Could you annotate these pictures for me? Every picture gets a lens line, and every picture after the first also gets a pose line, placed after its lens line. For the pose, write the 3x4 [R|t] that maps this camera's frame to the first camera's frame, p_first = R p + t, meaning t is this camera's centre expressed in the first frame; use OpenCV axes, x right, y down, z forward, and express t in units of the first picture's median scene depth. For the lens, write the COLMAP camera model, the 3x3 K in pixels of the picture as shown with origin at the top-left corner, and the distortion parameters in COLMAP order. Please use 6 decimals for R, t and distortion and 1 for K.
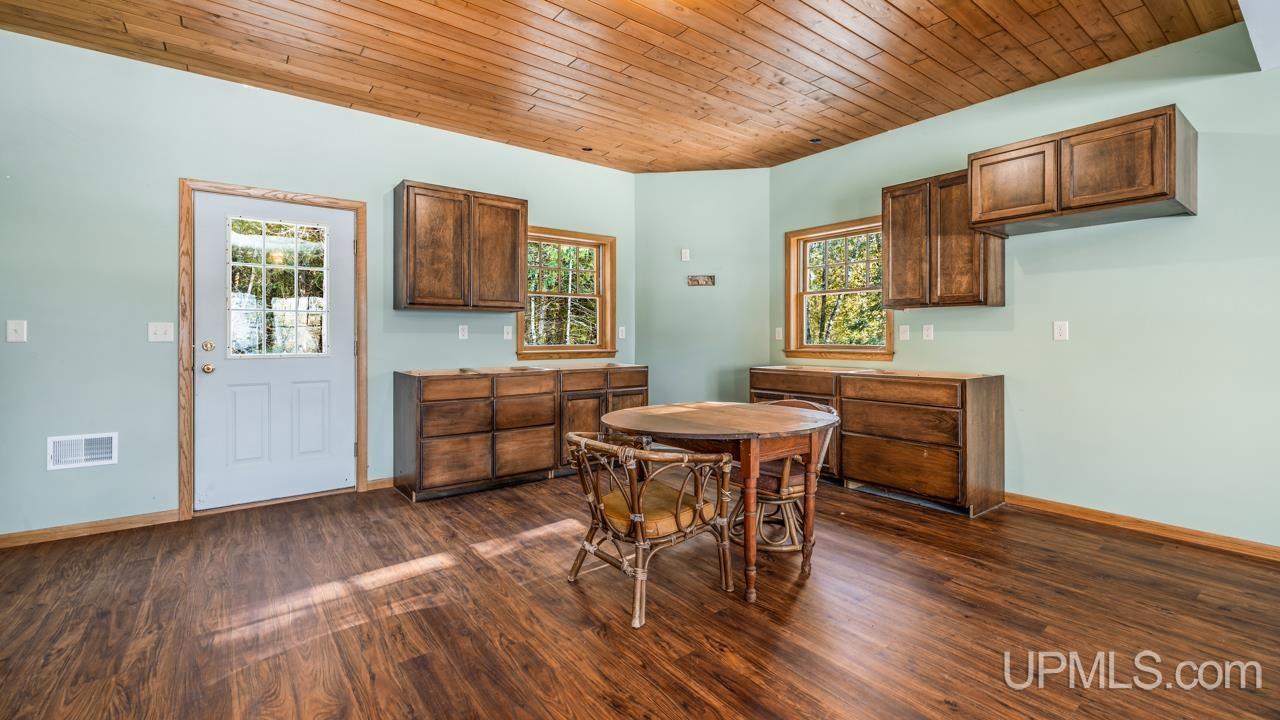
lens RADIAL K [[545.2, 0, 639.5], [0, 545.2, 352.0], [0, 0, 1]] dist [0.000116, 0.000076]
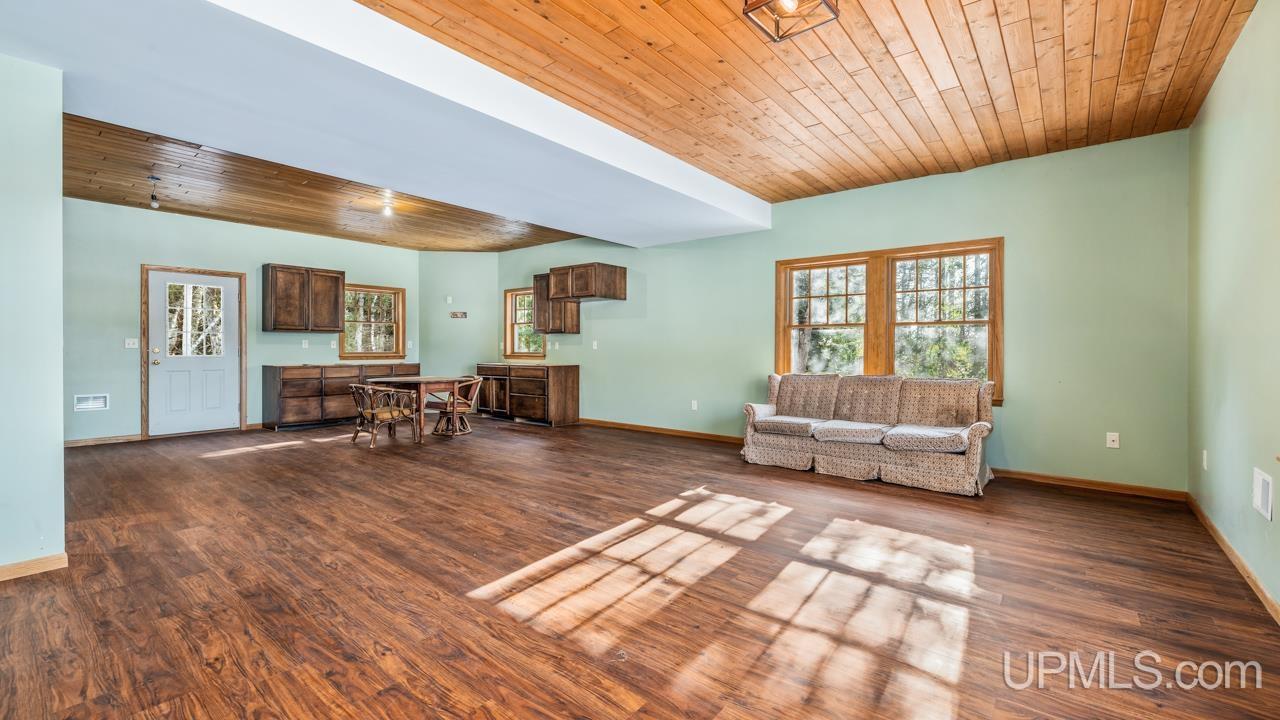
lens RADIAL K [[534.9, 0, 640.0], [0, 534.9, 360.0], [0, 0, 1]] dist [0.000416, -0.000066]
pose [[0.970598, -0.001092, 0.240703, 0.353822], [0.001984, 0.999992, -0.003462, 0.027217], [-0.240698, 0.003837, 0.970593, -1.066235]]
